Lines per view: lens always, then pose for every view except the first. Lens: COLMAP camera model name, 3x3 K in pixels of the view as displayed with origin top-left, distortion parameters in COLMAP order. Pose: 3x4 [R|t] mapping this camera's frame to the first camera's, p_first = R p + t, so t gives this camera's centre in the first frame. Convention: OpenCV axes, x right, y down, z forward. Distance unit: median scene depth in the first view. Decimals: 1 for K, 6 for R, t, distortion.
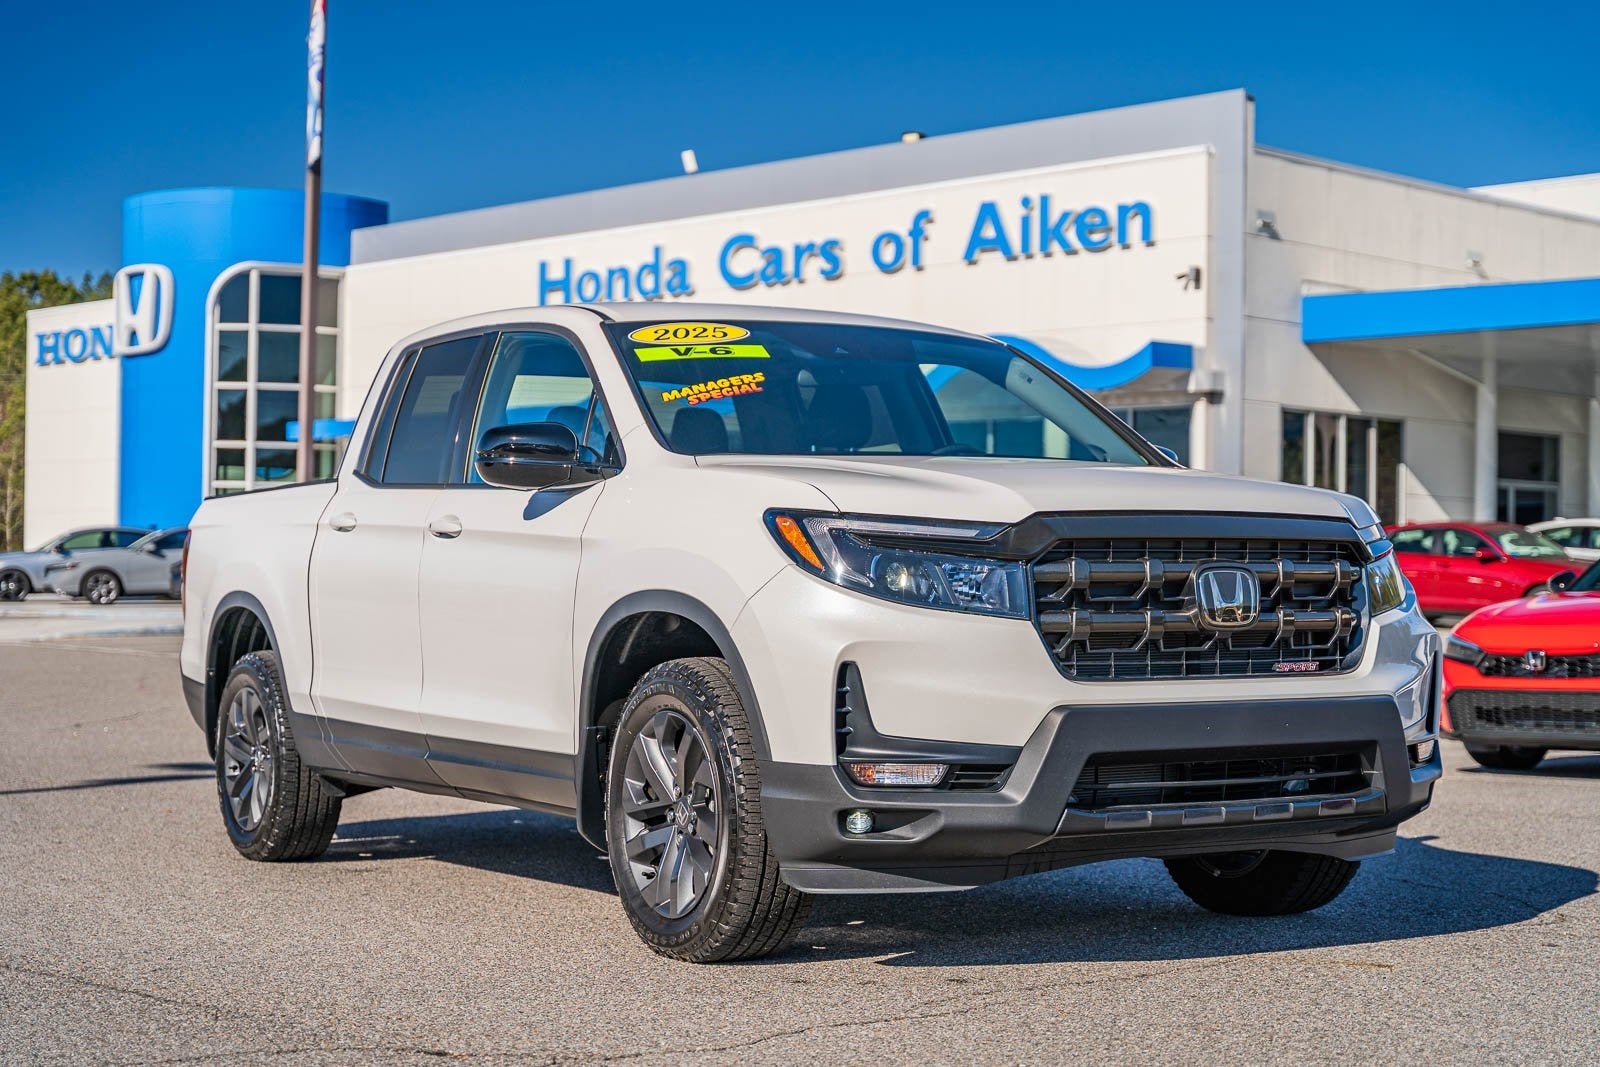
lens RADIAL K [[3137.7, 0, 800.0], [0, 3137.7, 533.5], [0, 0, 1]] dist [-0.003419, -0.041934]
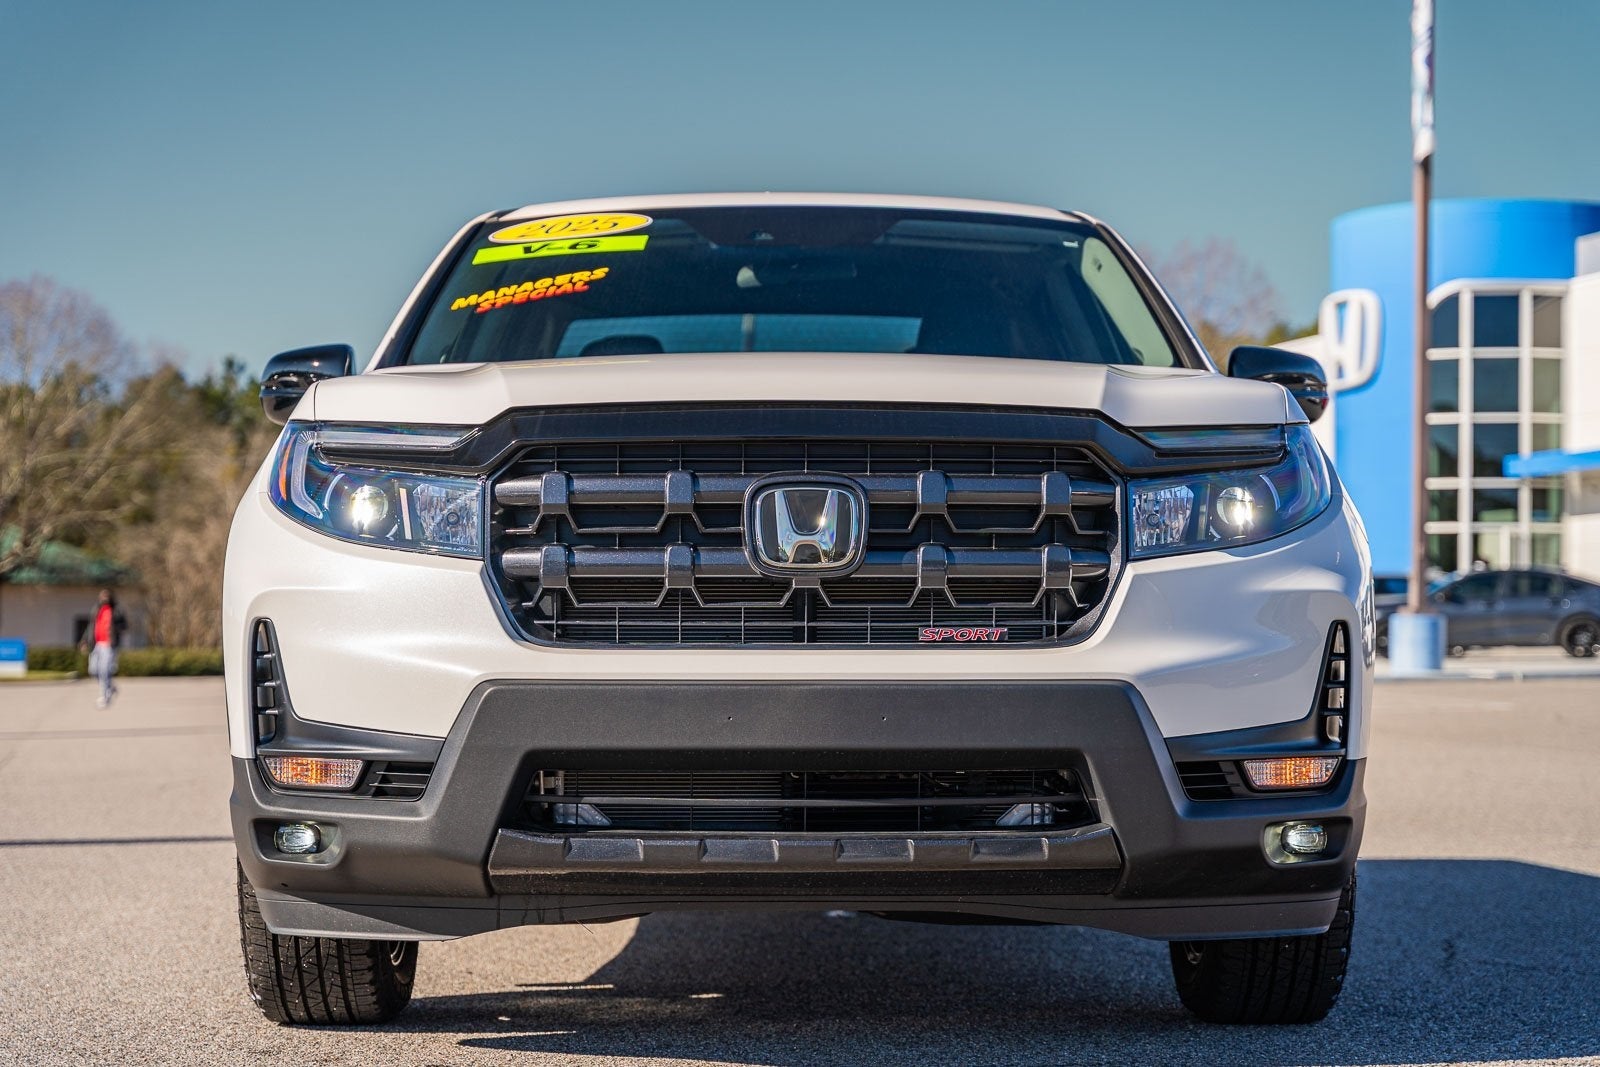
lens RADIAL K [[3137.7, 0, 800.0], [0, 3137.7, 533.5], [0, 0, 1]] dist [-0.003419, -0.041934]
pose [[0.832947, -0.020374, -0.552978, 0.499709], [0.003627, 0.999502, -0.031361, 0.042008], [0.553341, 0.024116, 0.832606, 0.430491]]
